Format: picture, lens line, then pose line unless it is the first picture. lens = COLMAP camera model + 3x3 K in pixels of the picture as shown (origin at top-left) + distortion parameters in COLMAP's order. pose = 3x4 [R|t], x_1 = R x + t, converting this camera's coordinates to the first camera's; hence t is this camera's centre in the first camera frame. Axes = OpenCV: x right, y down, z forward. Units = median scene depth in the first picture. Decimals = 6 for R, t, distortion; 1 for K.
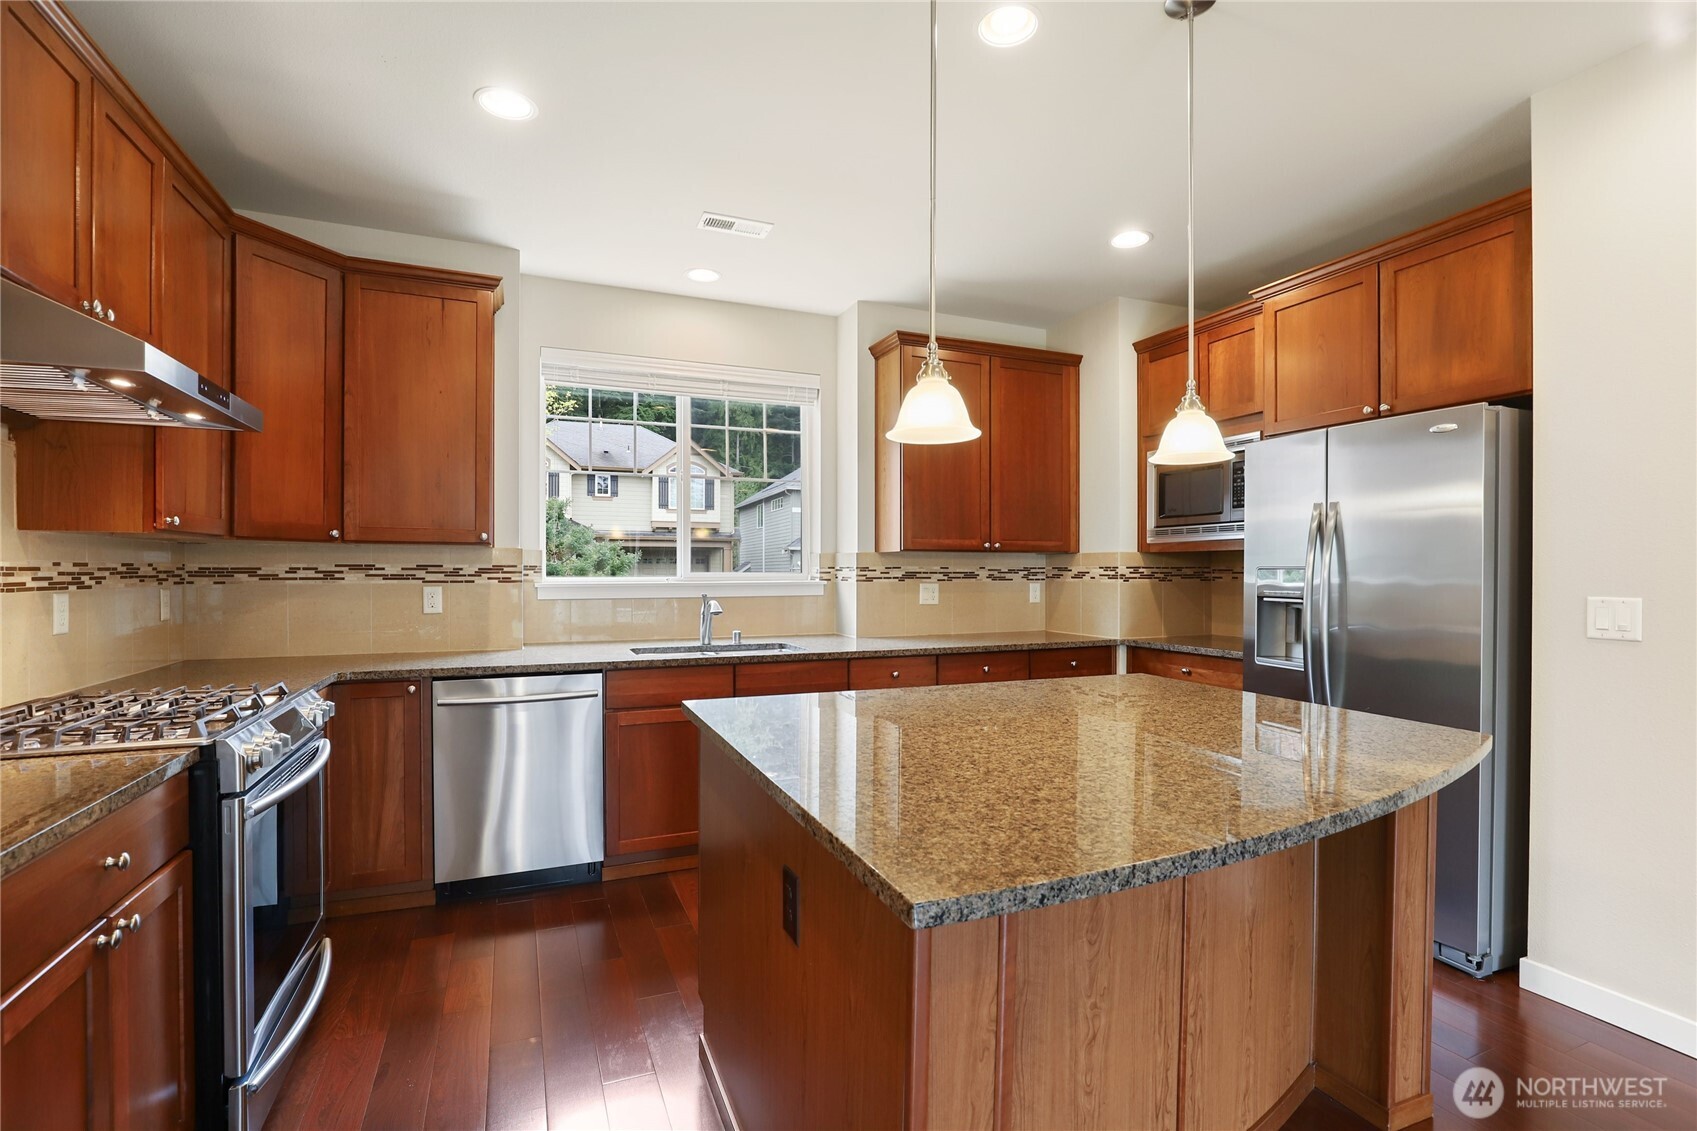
lens RADIAL K [[780.0, 0, 855.6], [0, 780.0, 575.8], [0, 0, 1]] dist [-0.021221, 0.006156]
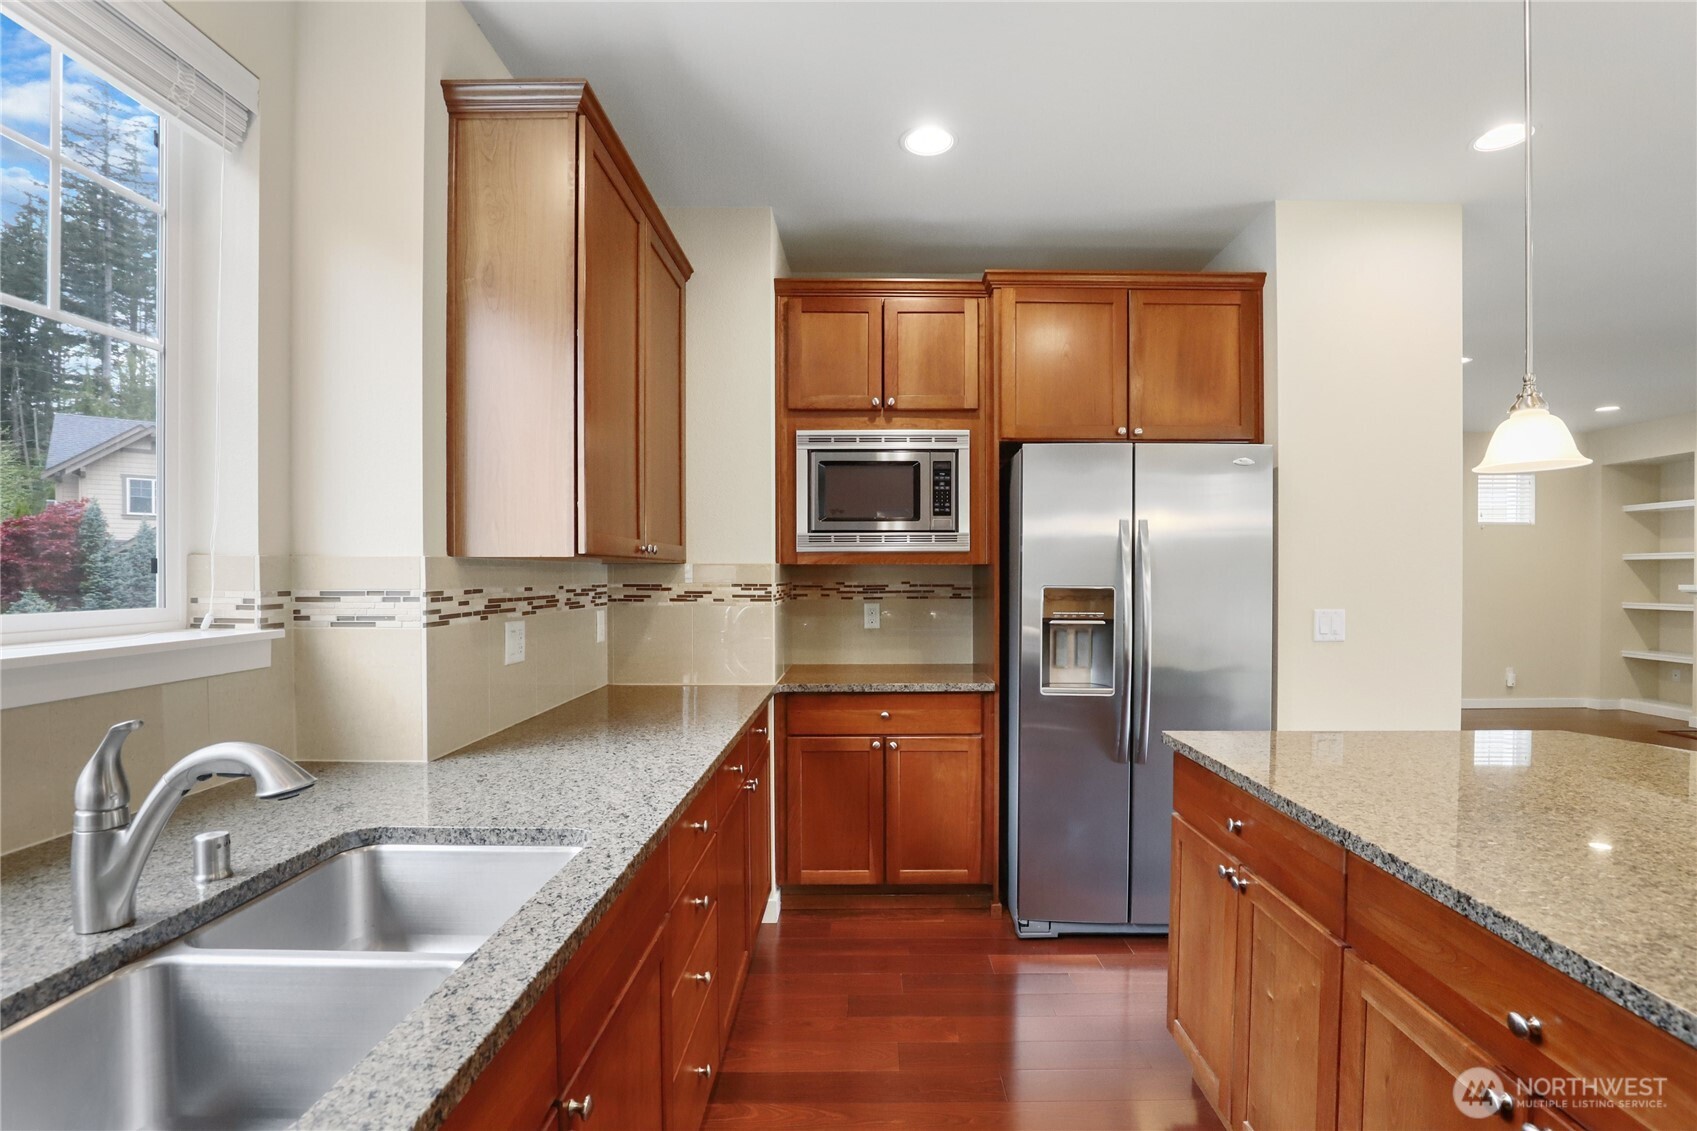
lens RADIAL K [[797.2, 0, 877.0], [0, 797.2, 584.1], [0, 0, 1]] dist [-0.015854, -0.000022]
pose [[0.384251, -0.011955, 0.923151, -0.361525], [0.006705, 0.999926, 0.010158, -0.022001], [-0.923204, 0.002287, 0.384303, 0.754378]]
